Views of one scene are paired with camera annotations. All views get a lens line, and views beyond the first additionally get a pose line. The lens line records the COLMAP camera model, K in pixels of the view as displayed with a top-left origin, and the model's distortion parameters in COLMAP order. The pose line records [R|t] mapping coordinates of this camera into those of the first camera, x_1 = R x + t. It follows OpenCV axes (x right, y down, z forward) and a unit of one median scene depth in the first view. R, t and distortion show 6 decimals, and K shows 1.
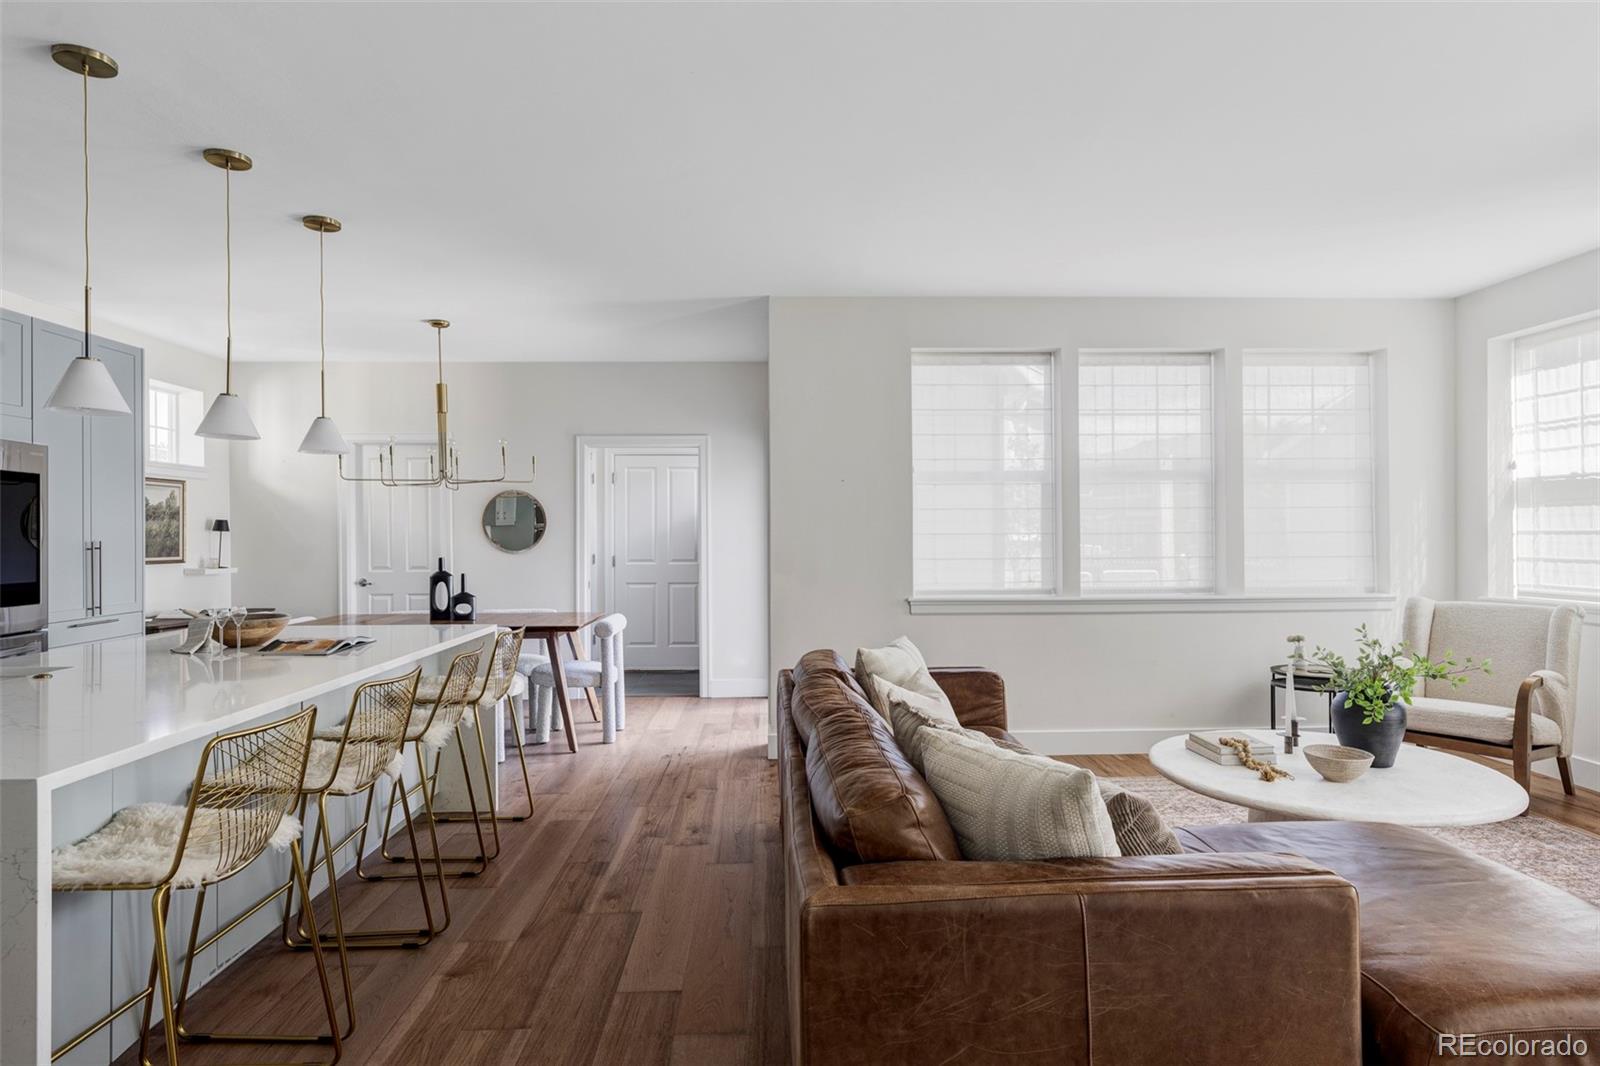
lens RADIAL K [[882.1, 0, 799.8], [0, 882.1, 529.7], [0, 0, 1]] dist [-0.003831, -0.000520]
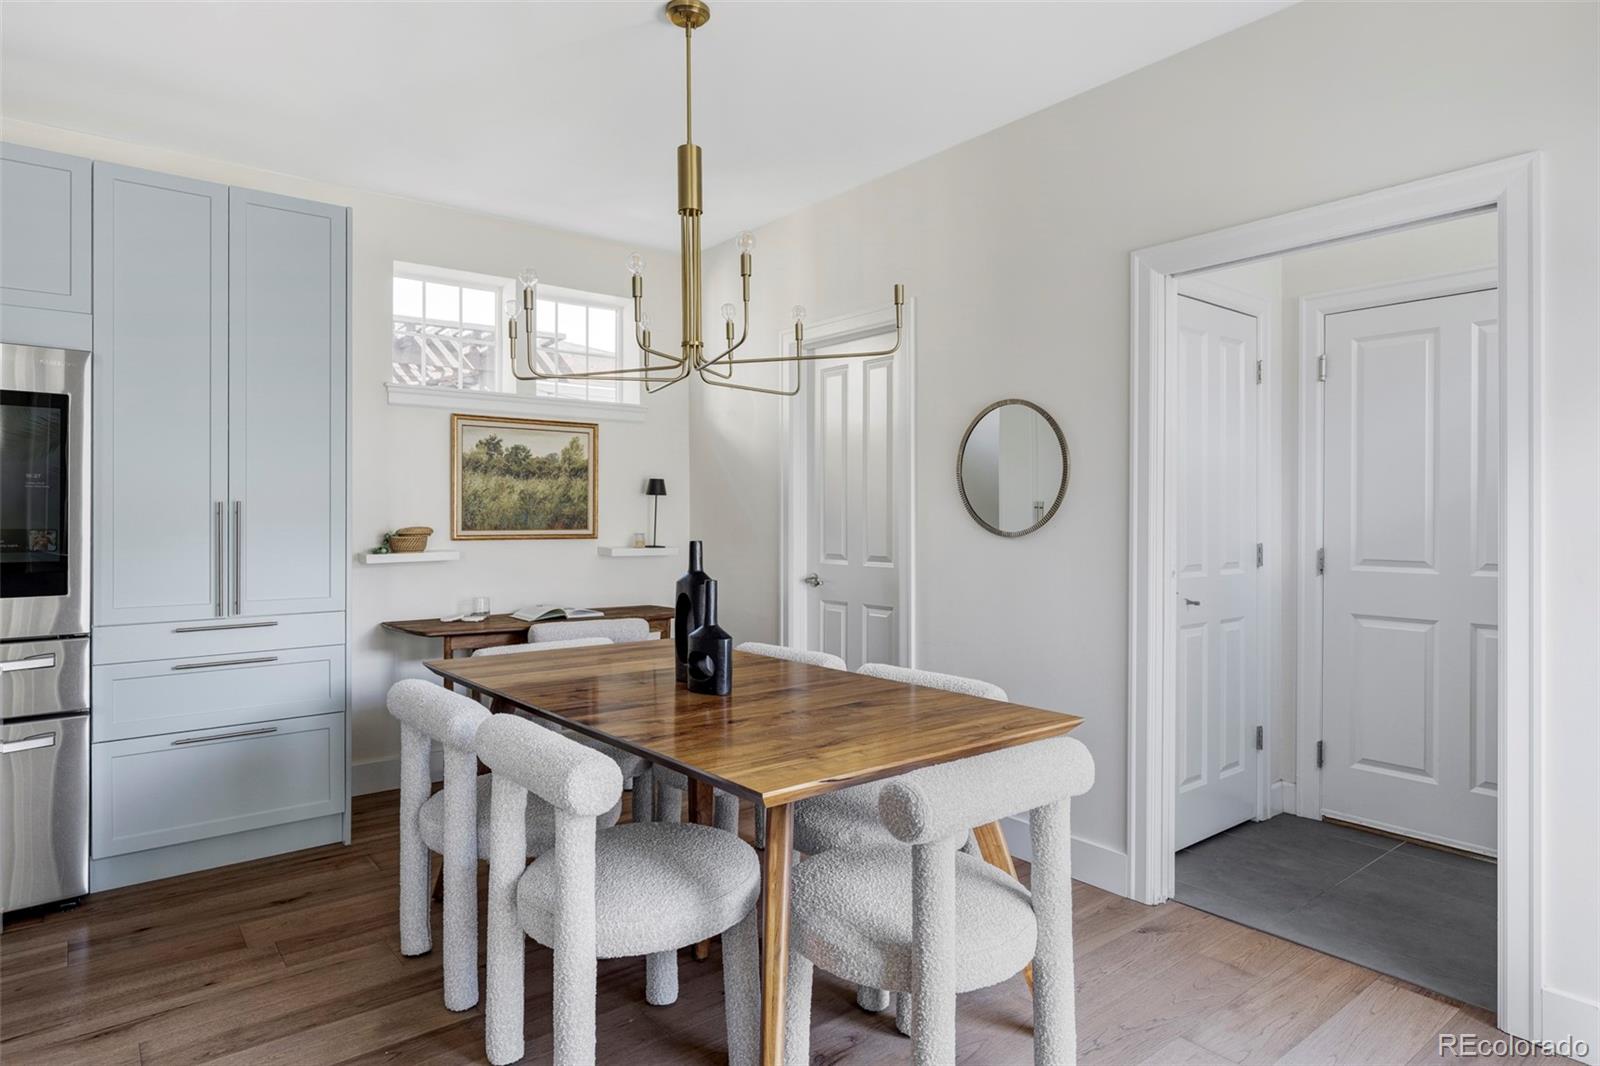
lens RADIAL K [[909.8, 0, 801.1], [0, 909.8, 518.0], [0, 0, 1]] dist [-0.004743, 0.000250]
pose [[0.595634, 0.007201, -0.803224, -0.007571], [-0.001481, 0.999968, 0.007866, 0.014721], [0.803255, -0.003495, 0.595625, 0.696509]]
